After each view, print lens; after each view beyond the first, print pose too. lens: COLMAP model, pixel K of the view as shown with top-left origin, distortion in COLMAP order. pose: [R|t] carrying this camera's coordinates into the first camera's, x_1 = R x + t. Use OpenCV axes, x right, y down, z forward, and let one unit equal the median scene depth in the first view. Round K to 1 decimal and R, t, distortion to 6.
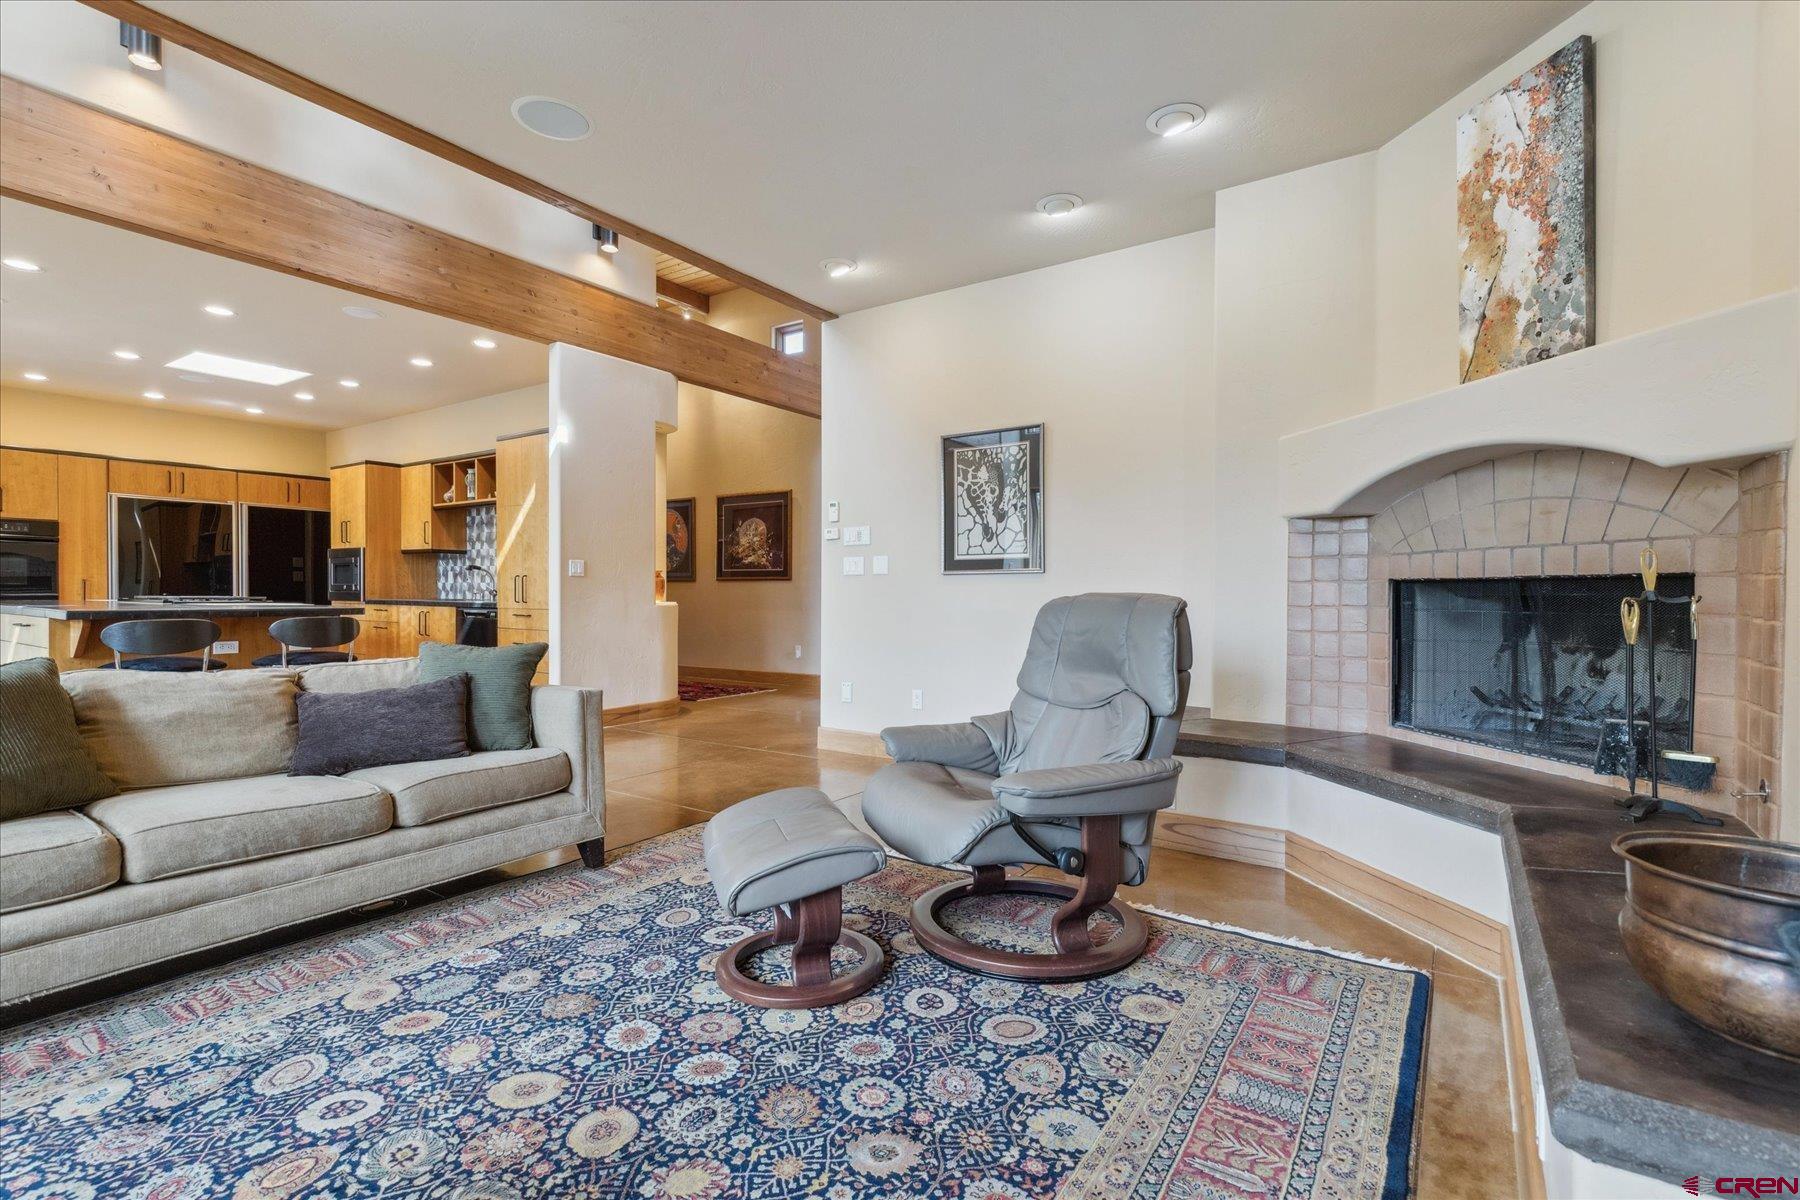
lens RADIAL K [[819.0, 0, 900.0], [0, 819.0, 600.0], [0, 0, 1]] dist [0.002247, 0.000249]
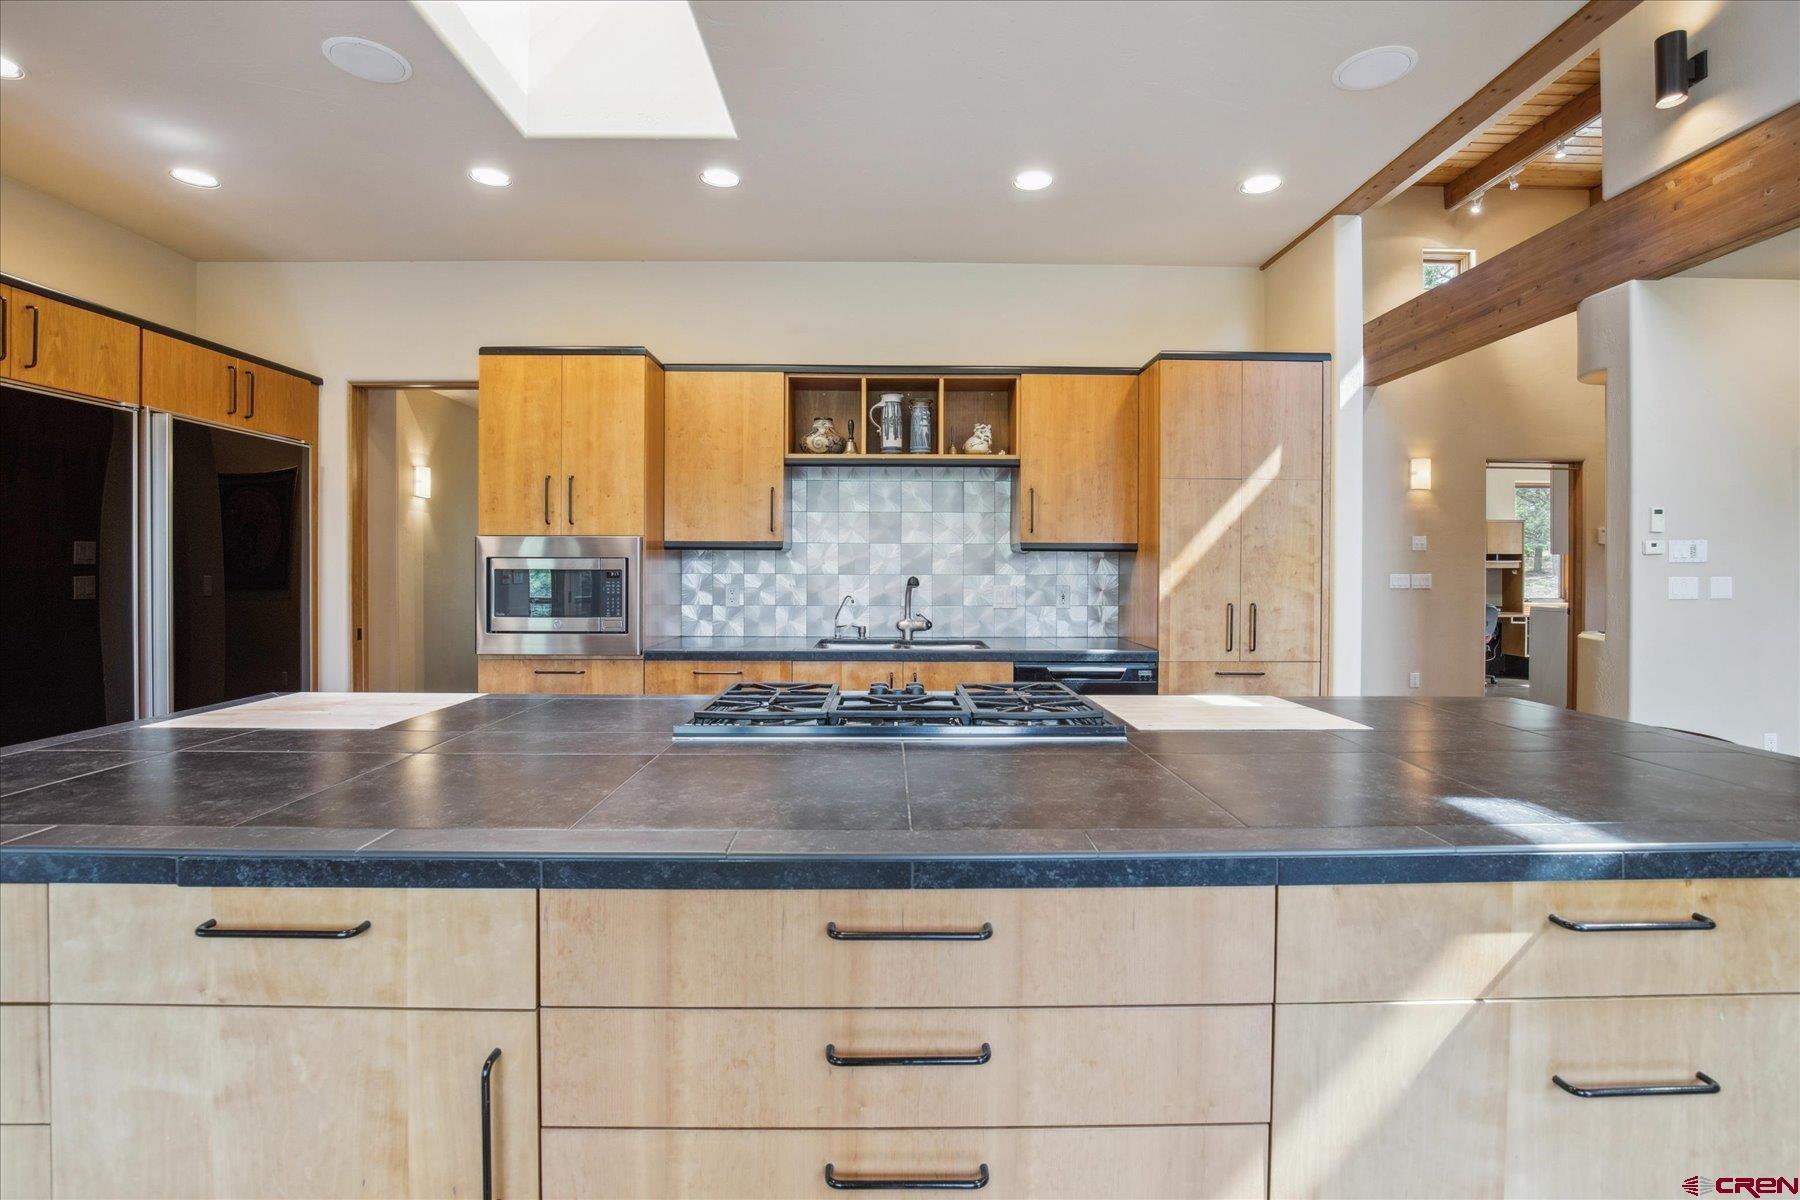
lens RADIAL K [[806.6, 0, 899.3], [0, 806.6, 546.3], [0, 0, 1]] dist [-0.019858, -0.000128]
pose [[0.819005, 0.009712, 0.573705, -1.630090], [0.003206, 0.999764, -0.021502, -0.103087], [-0.573778, 0.019450, 0.818780, 1.155778]]
